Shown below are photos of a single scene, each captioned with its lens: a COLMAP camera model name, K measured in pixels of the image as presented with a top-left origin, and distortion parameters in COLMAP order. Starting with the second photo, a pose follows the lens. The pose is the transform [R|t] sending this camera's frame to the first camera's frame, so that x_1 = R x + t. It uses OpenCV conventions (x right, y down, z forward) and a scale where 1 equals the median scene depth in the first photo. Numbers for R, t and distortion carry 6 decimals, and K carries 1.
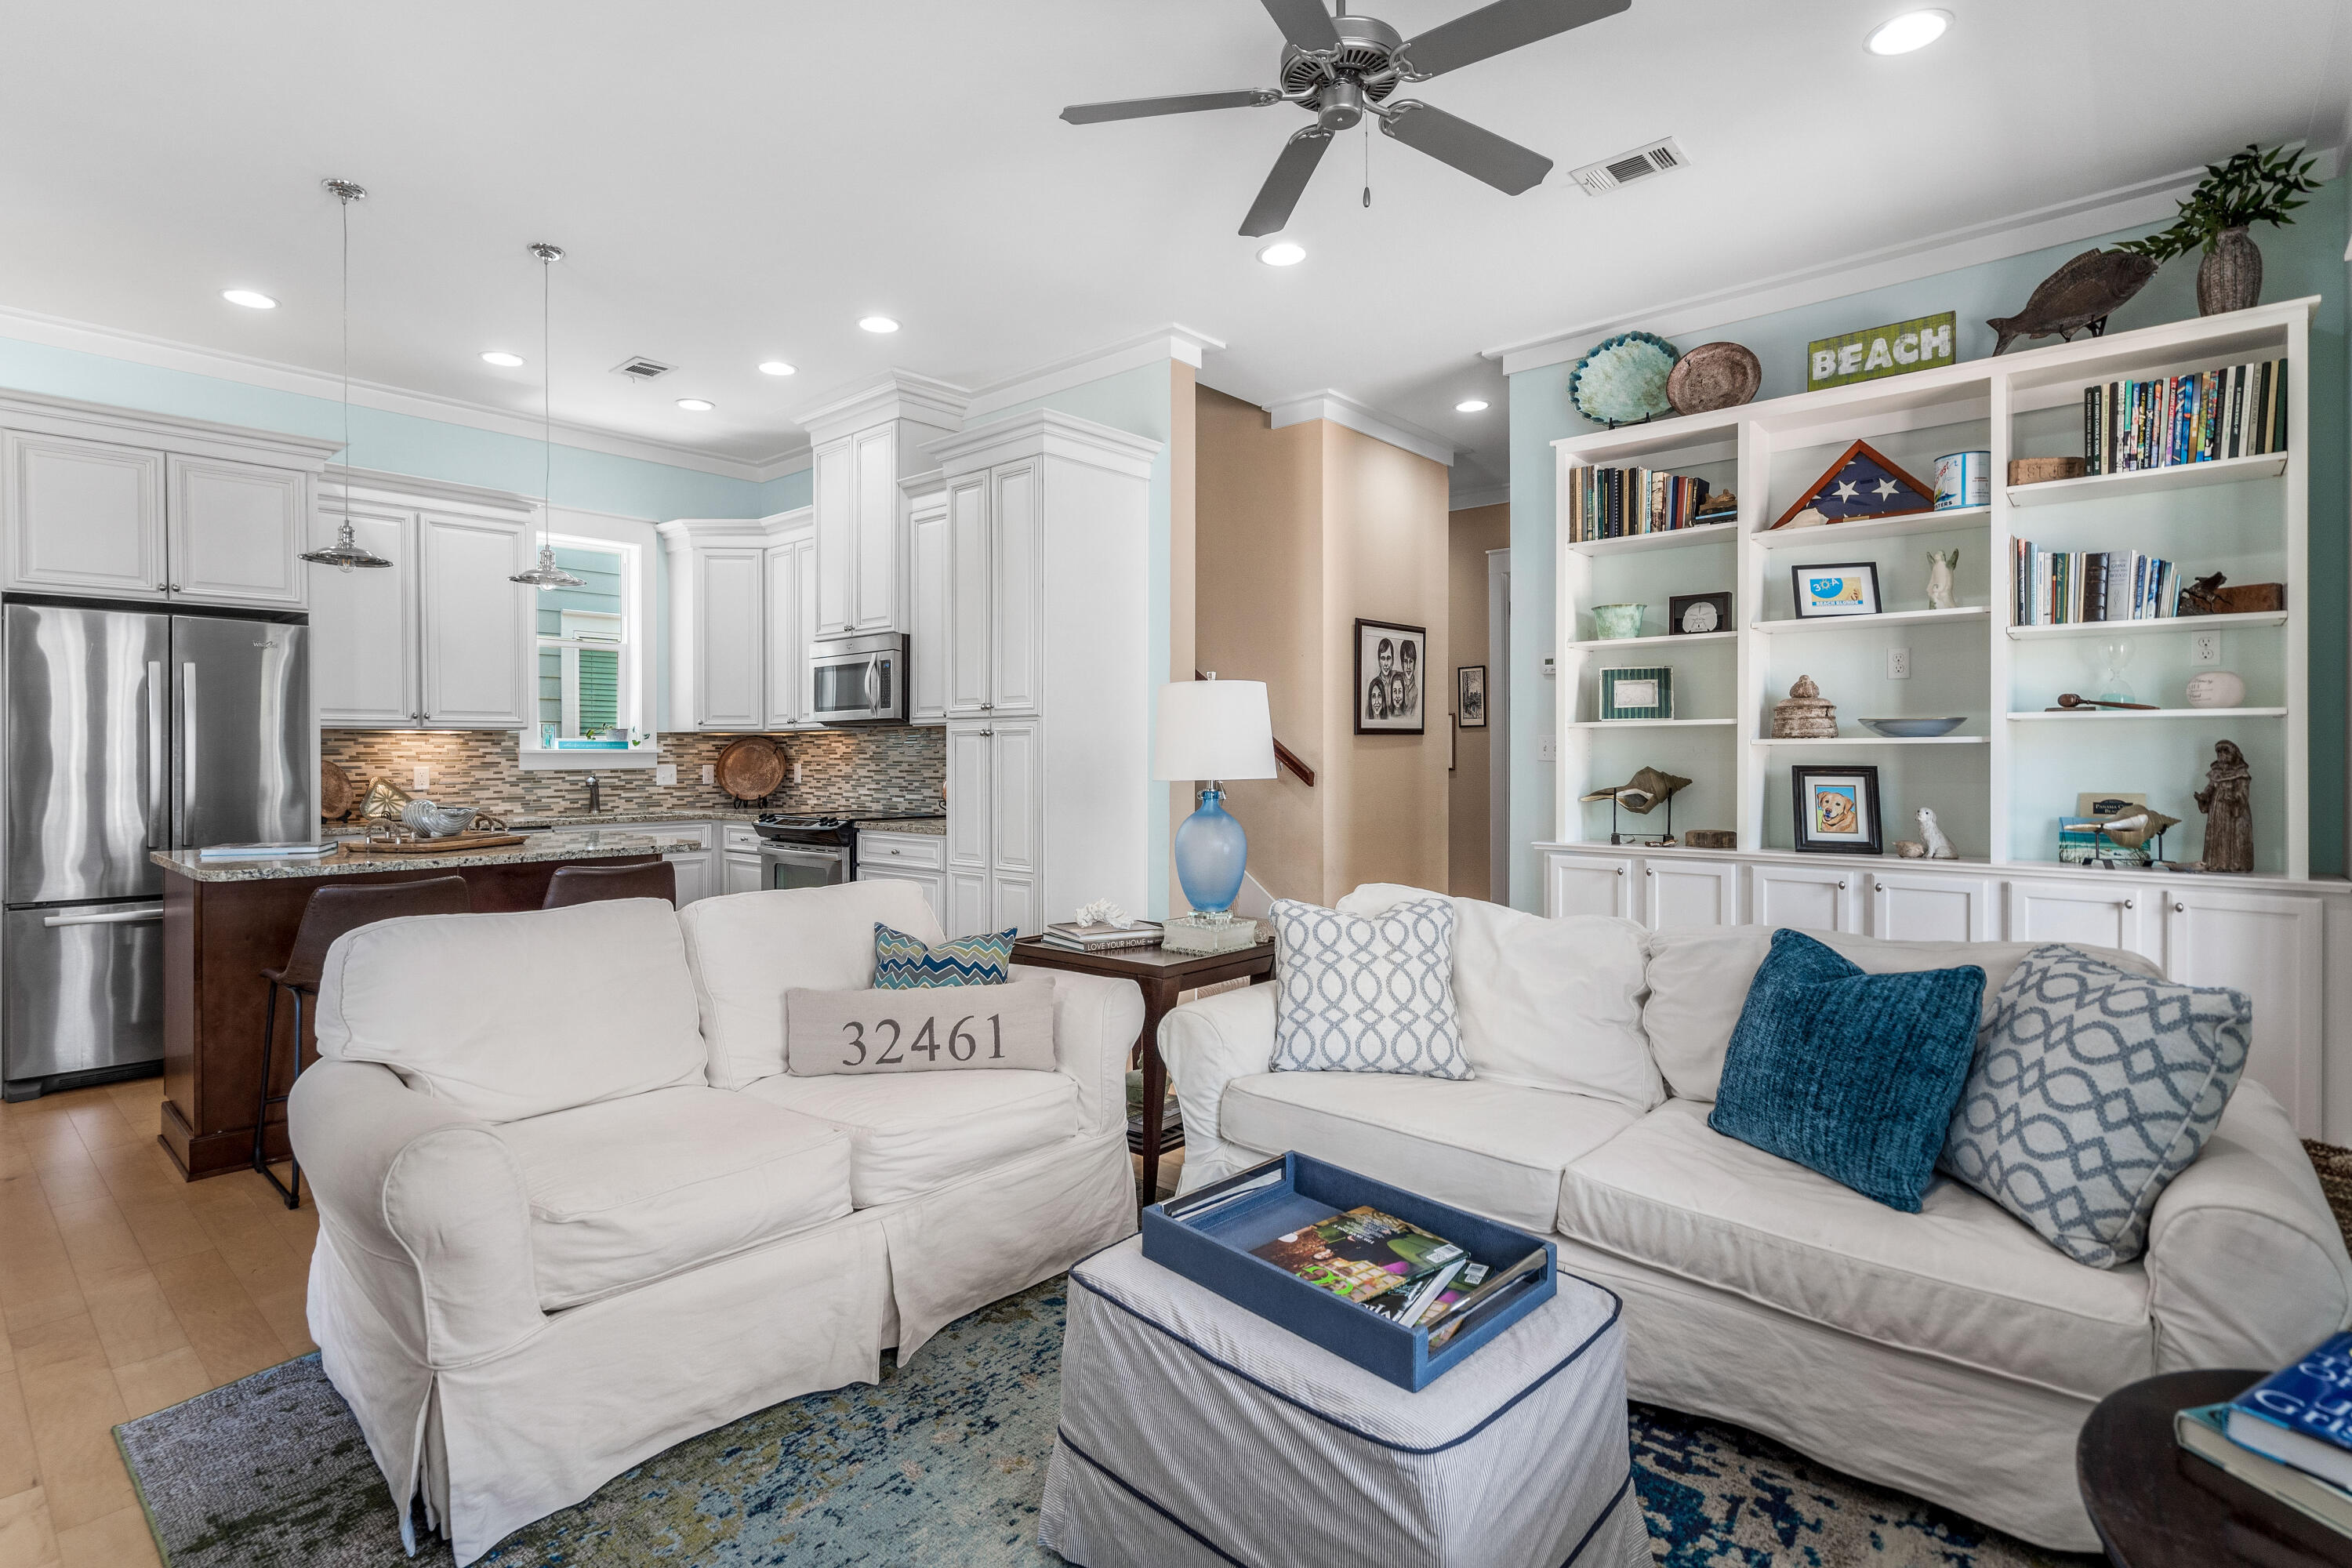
lens RADIAL K [[1119.9, 0, 1176.8], [0, 1119.9, 761.9], [0, 0, 1]] dist [-0.002481, 0.000595]
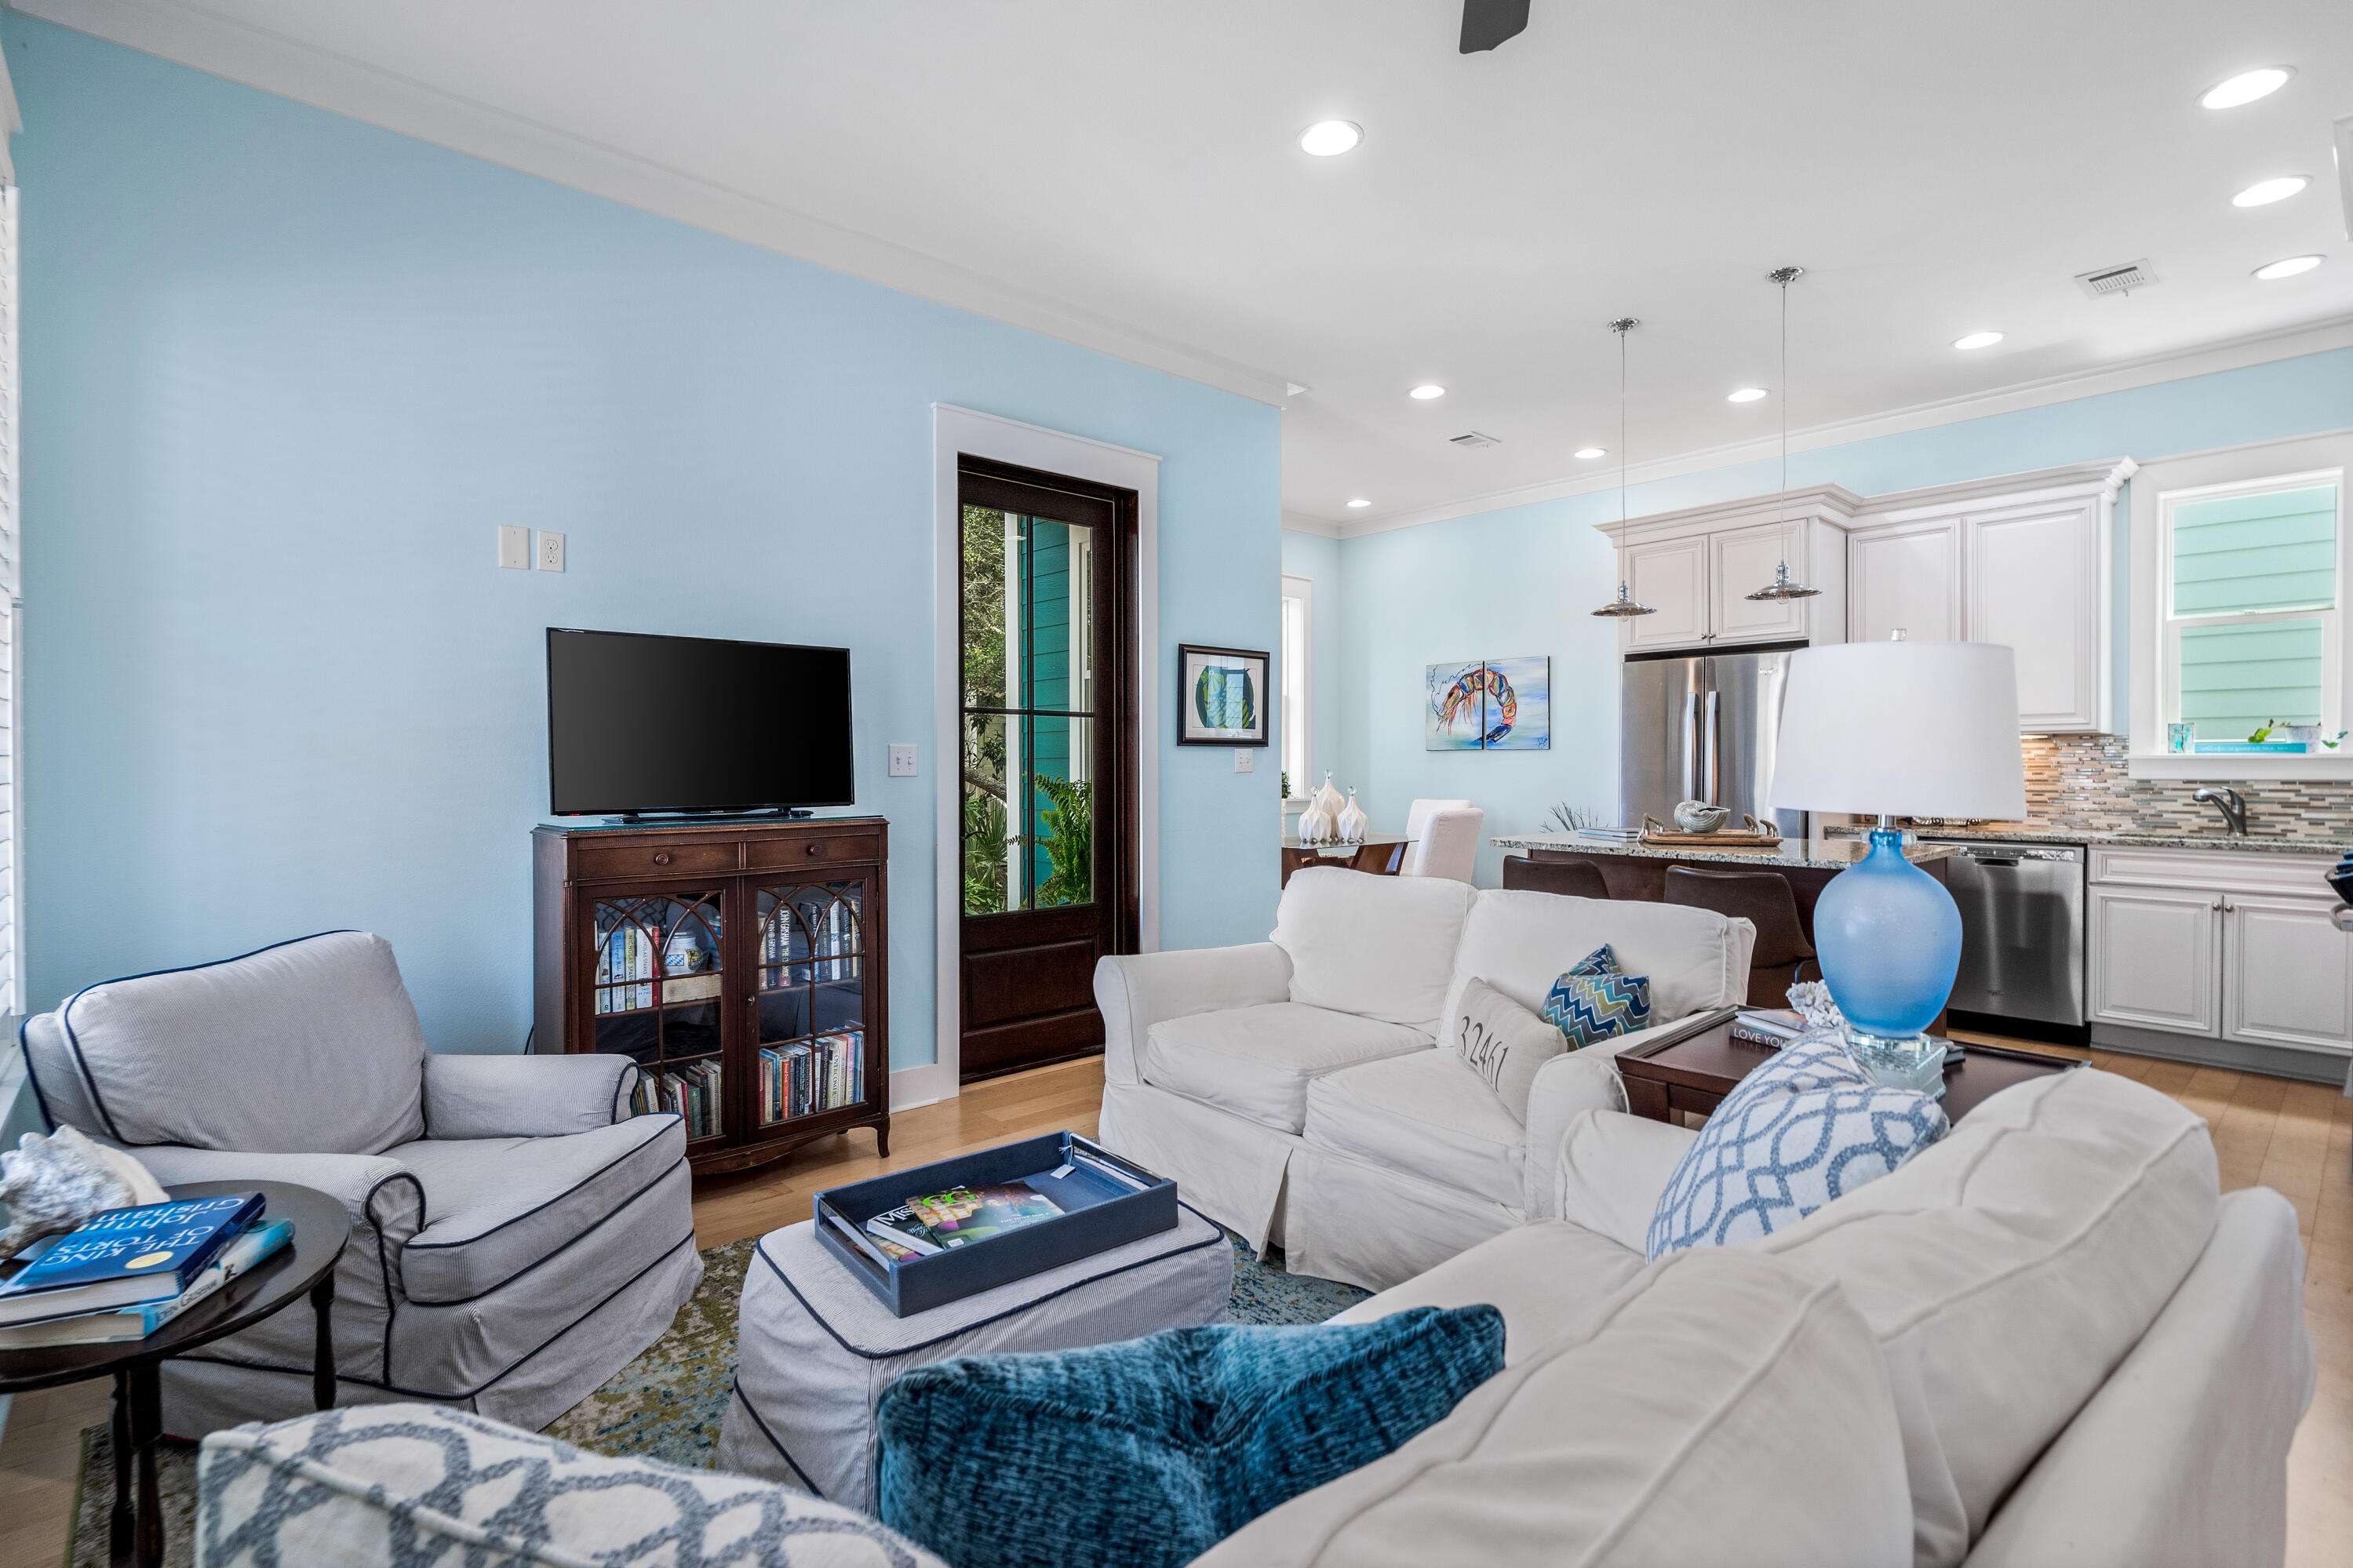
lens RADIAL K [[1120.3, 0, 1183.3], [0, 1120.3, 782.3], [0, 0, 1]] dist [-0.002481, 0.000595]
pose [[-0.157649, 0.022244, -0.987245, 0.383909], [-0.005078, 0.999715, 0.023335, -0.006274], [0.987482, 0.008692, -0.157491, 0.430472]]
